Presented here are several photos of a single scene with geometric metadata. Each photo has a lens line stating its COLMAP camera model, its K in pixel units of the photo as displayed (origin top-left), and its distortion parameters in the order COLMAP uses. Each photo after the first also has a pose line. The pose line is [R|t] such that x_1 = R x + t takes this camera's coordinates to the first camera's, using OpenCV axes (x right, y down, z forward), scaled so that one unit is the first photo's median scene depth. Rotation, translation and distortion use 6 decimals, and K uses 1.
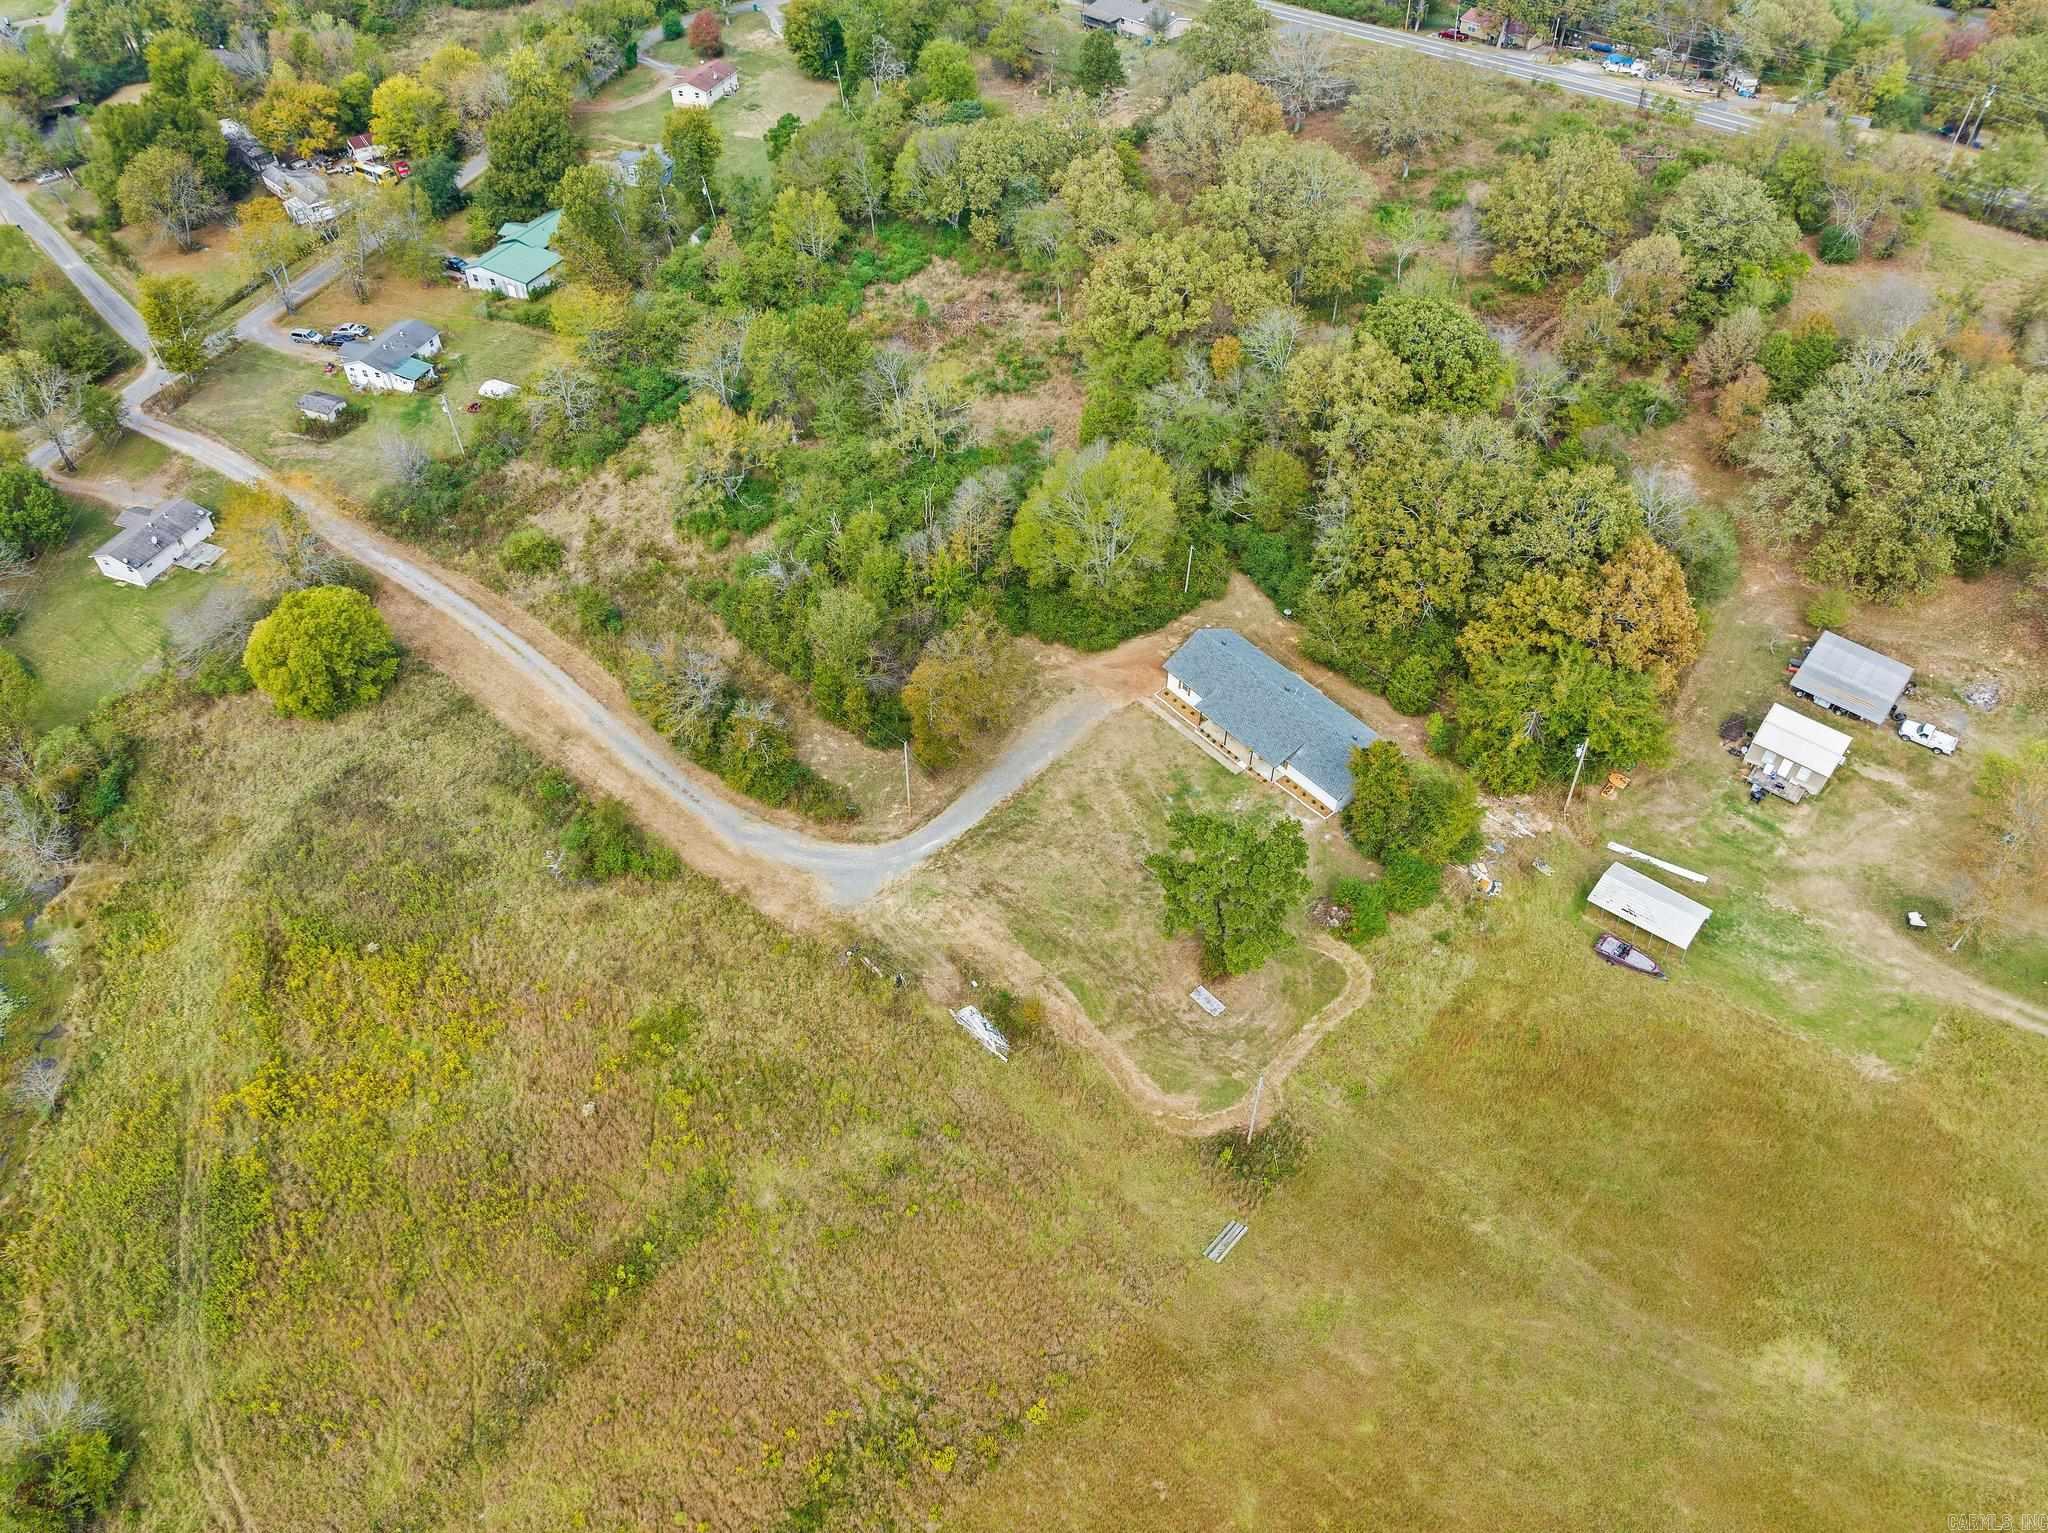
lens RADIAL K [[1439.8, 0, 1029.9], [0, 1439.8, 779.7], [0, 0, 1]] dist [-0.060844, 0.040315]
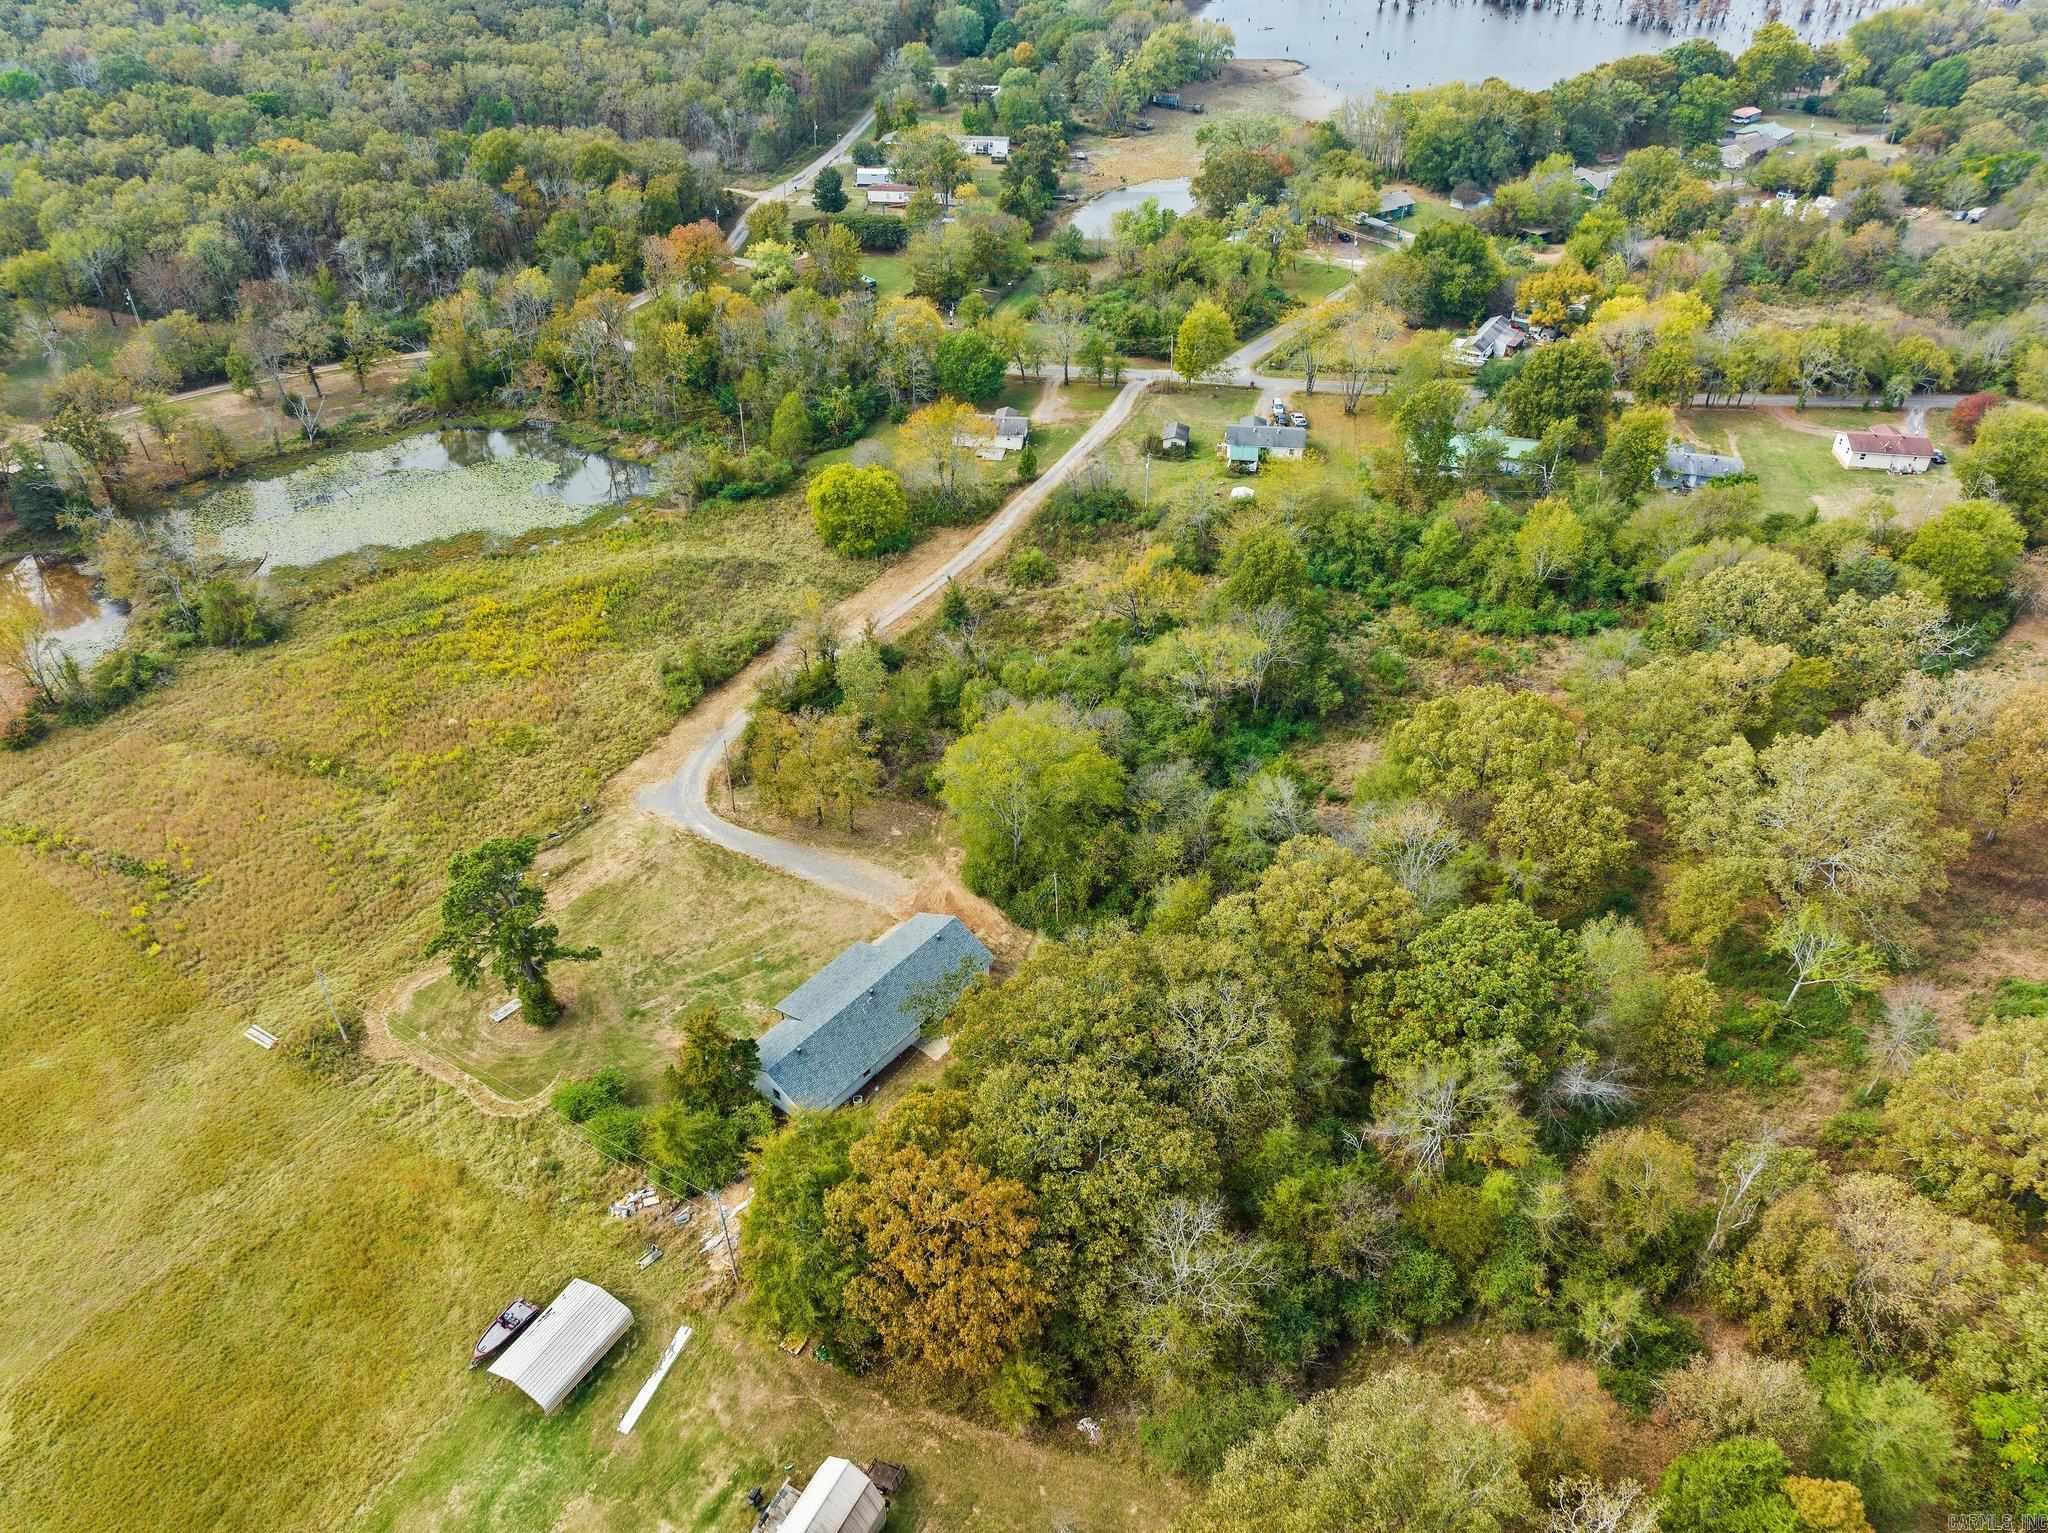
lens RADIAL K [[1439.8, 0, 1029.9], [0, 1439.8, 779.7], [0, 0, 1]] dist [-0.060844, 0.040315]
pose [[0.213855, 0.602574, -0.768876, 0.905358], [-0.699441, 0.643912, 0.310096, -0.555121], [0.681944, 0.471468, 0.559169, 0.550090]]
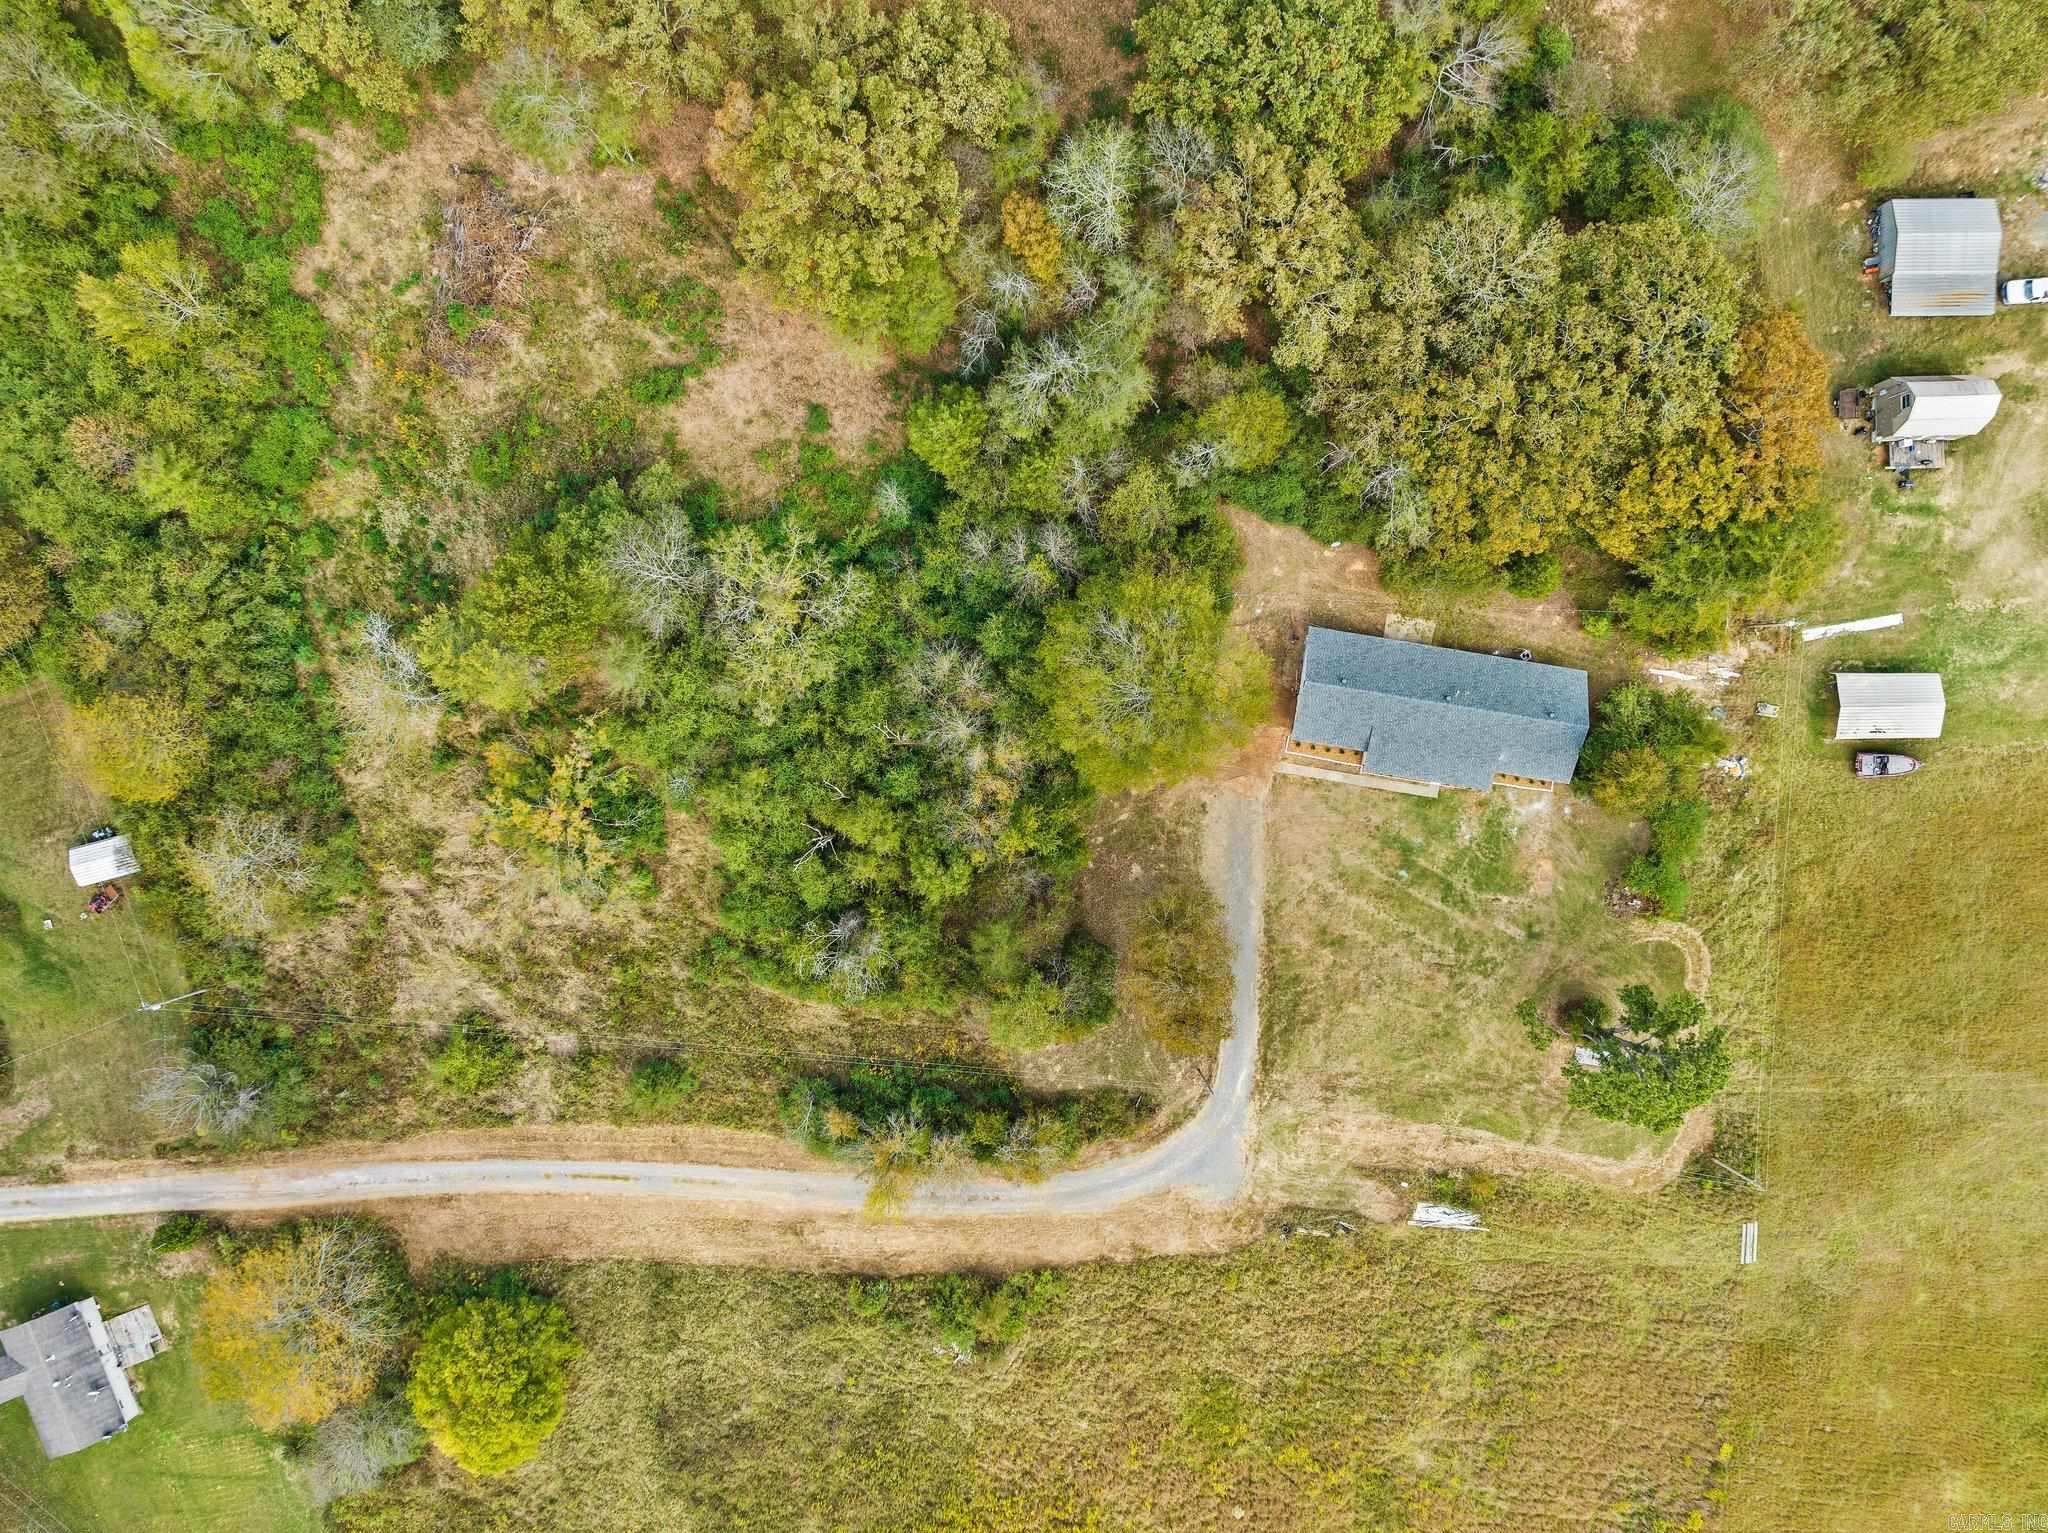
lens RADIAL K [[1439.8, 0, 1029.9], [0, 1439.8, 779.7], [0, 0, 1]] dist [-0.060844, 0.040315]
pose [[0.741565, -0.670880, -0.001556, -0.040243], [0.474200, 0.522518, 0.708597, -0.841572], [-0.474570, -0.526208, 0.705612, 0.541635]]
